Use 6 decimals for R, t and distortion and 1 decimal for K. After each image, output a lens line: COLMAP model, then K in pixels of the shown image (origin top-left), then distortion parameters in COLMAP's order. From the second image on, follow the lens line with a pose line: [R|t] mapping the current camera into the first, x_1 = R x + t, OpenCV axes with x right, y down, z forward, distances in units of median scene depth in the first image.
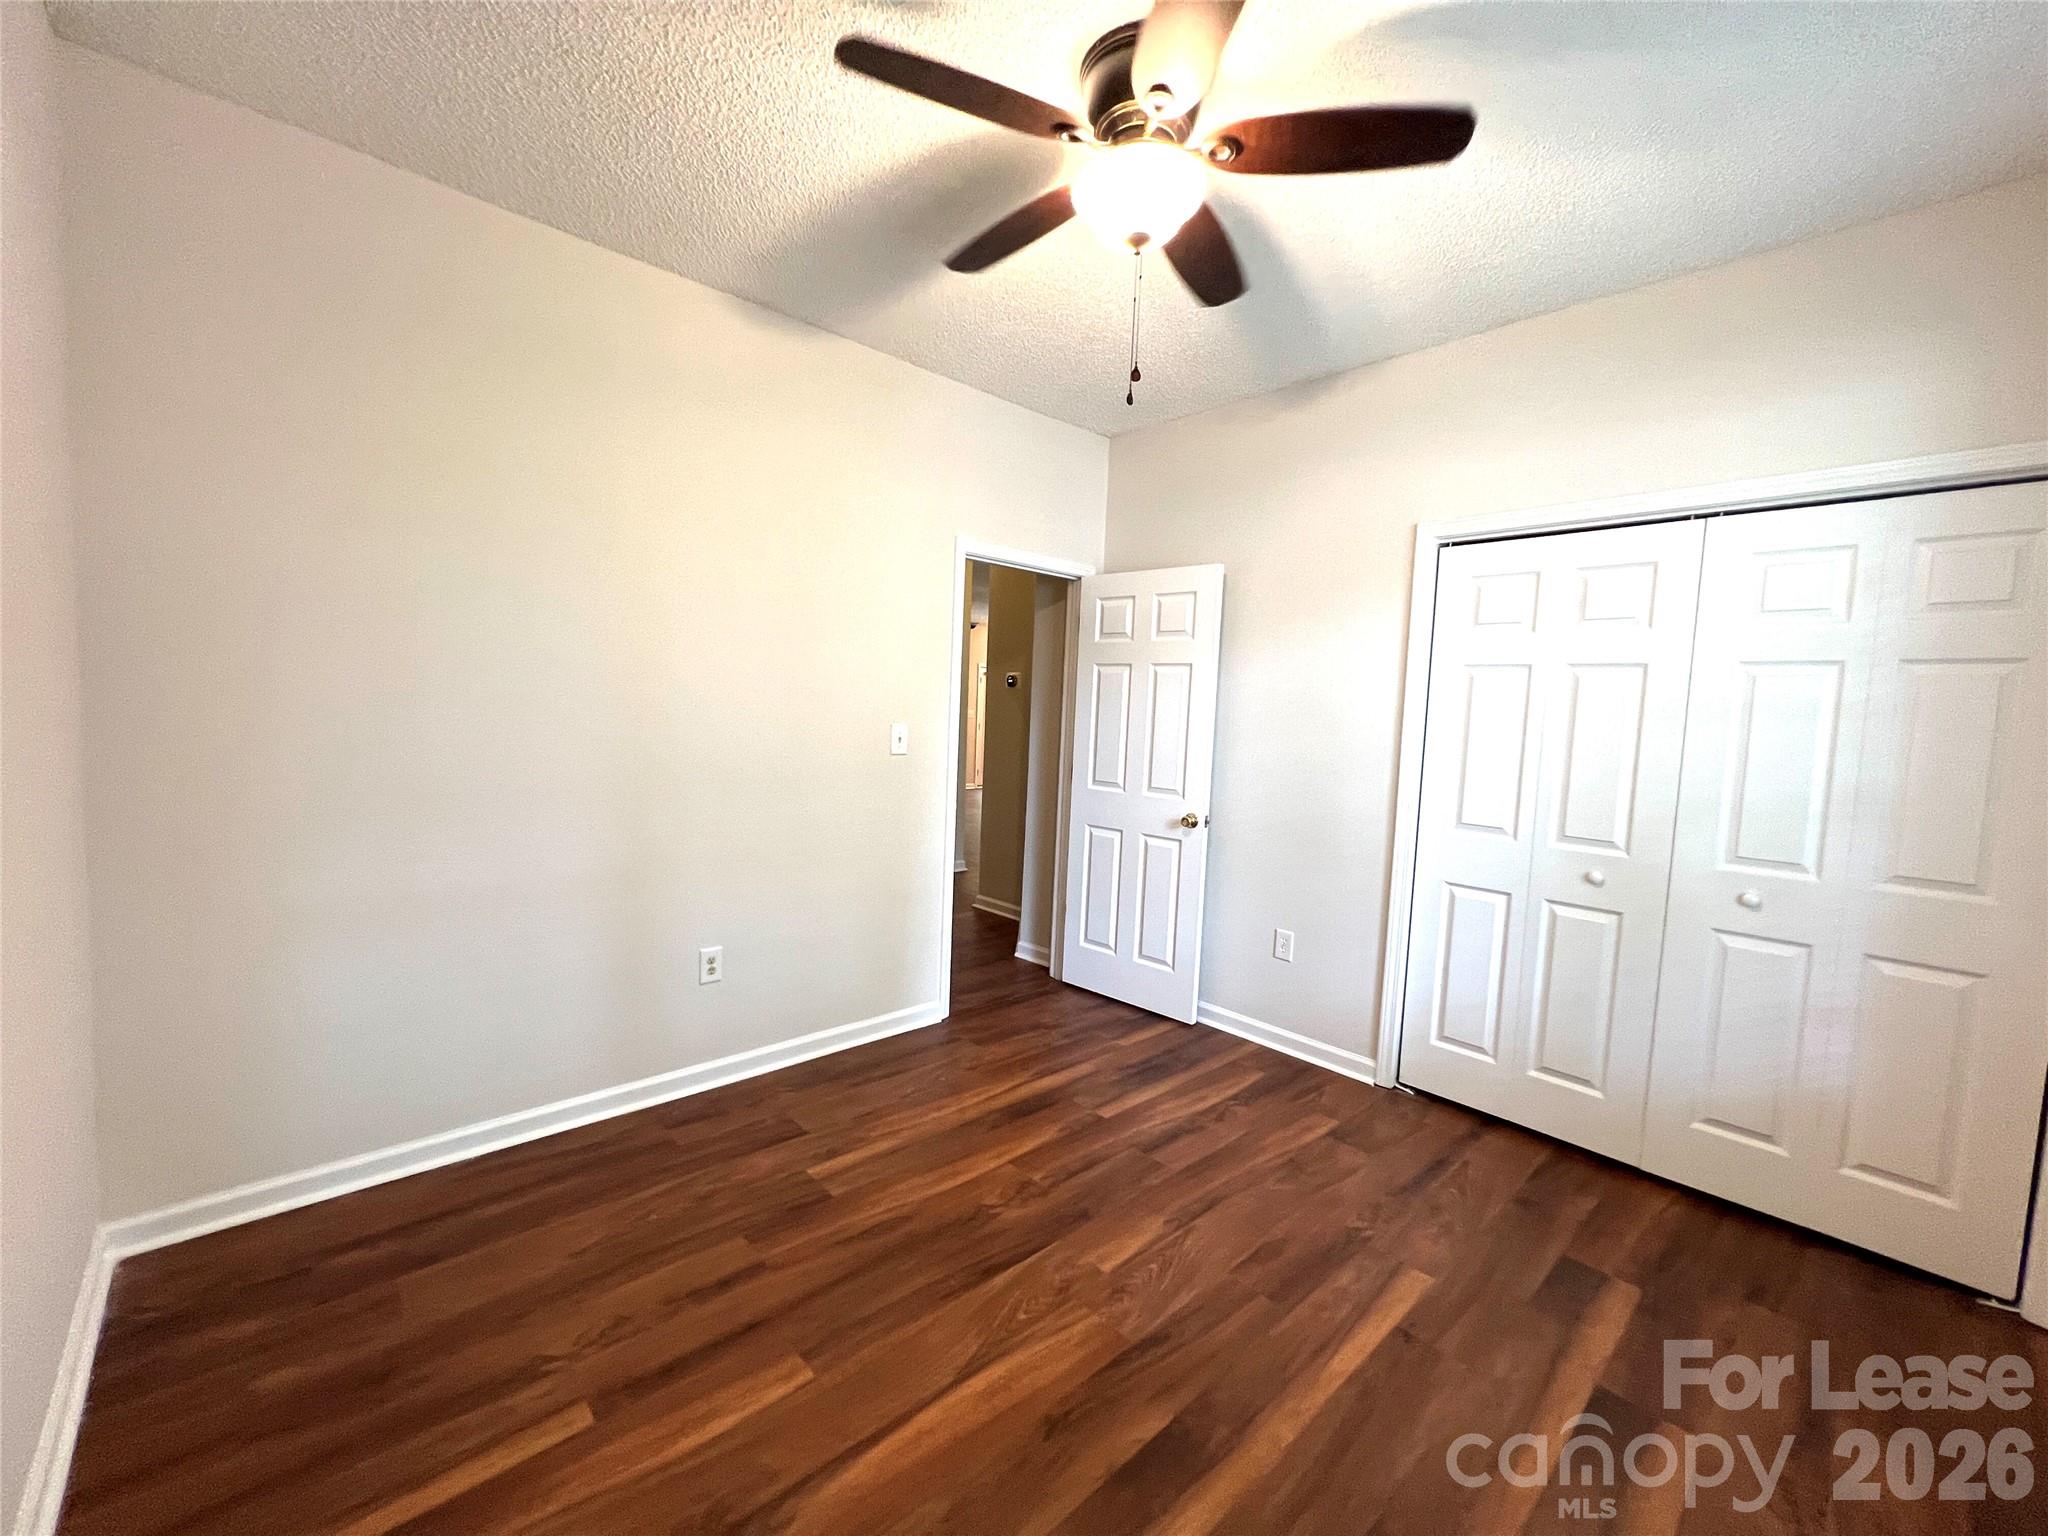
lens RADIAL K [[821.8, 0, 1017.7], [0, 821.8, 767.3], [0, 0, 1]] dist [-0.000992, 0.000376]
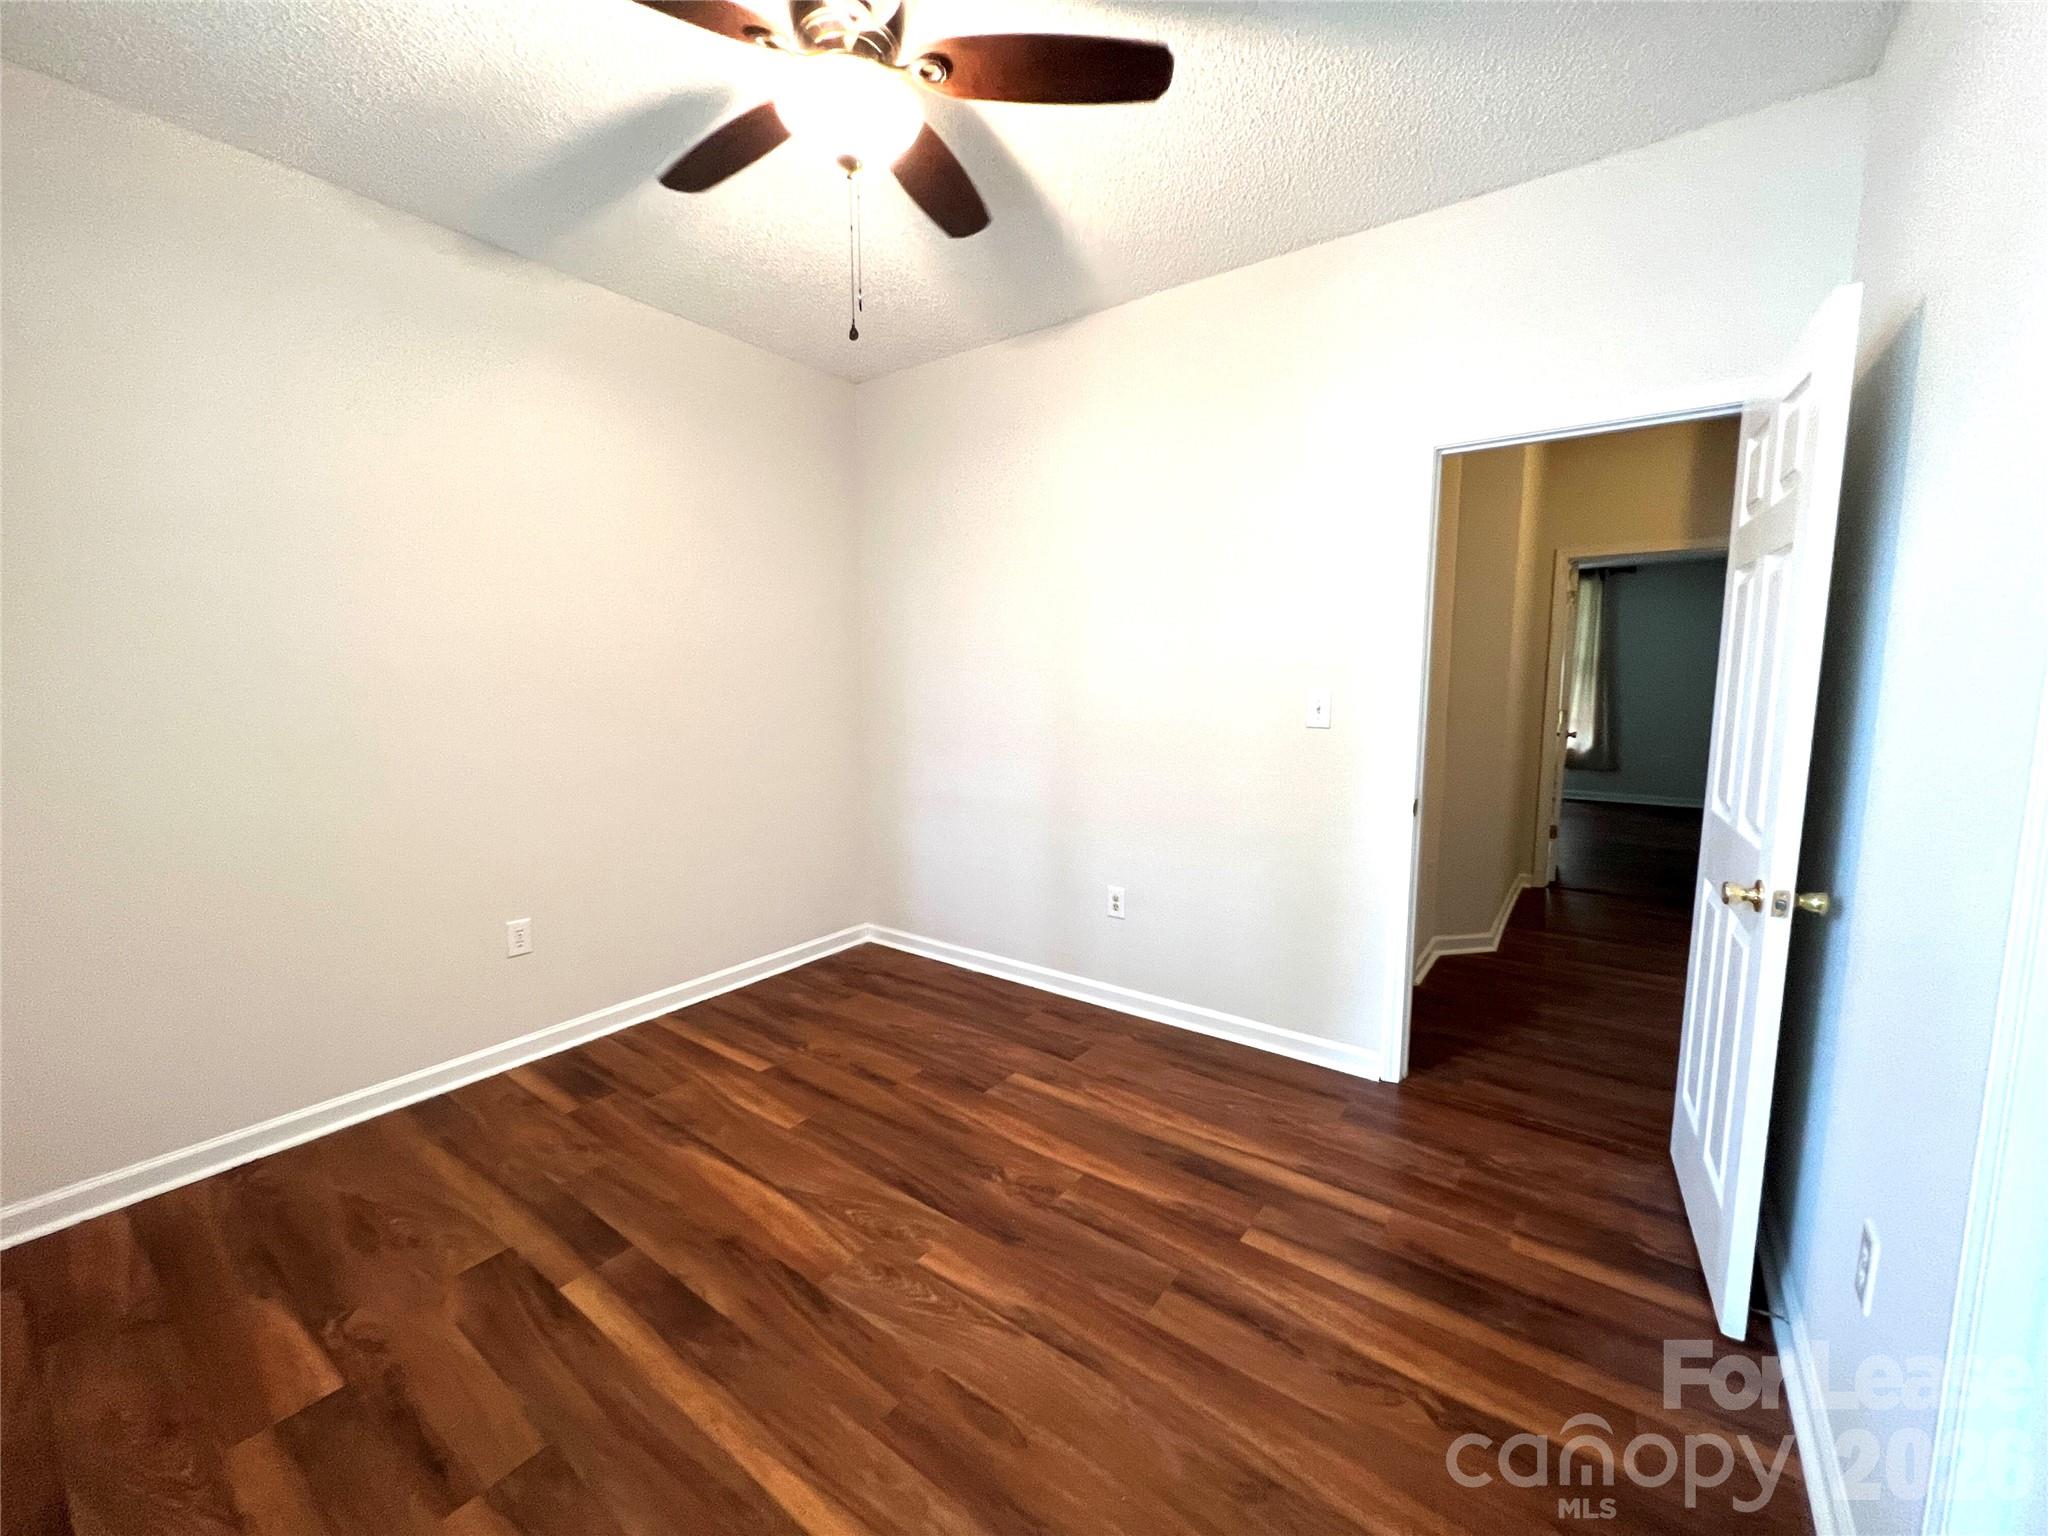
lens RADIAL K [[821.8, 0, 1017.7], [0, 821.8, 767.3], [0, 0, 1]] dist [-0.000992, 0.000376]
pose [[0.184143, 0.071983, -0.980260, 0.955800], [-0.059830, 0.996286, 0.061921, -0.013552], [0.981077, 0.047246, 0.187766, 0.859764]]
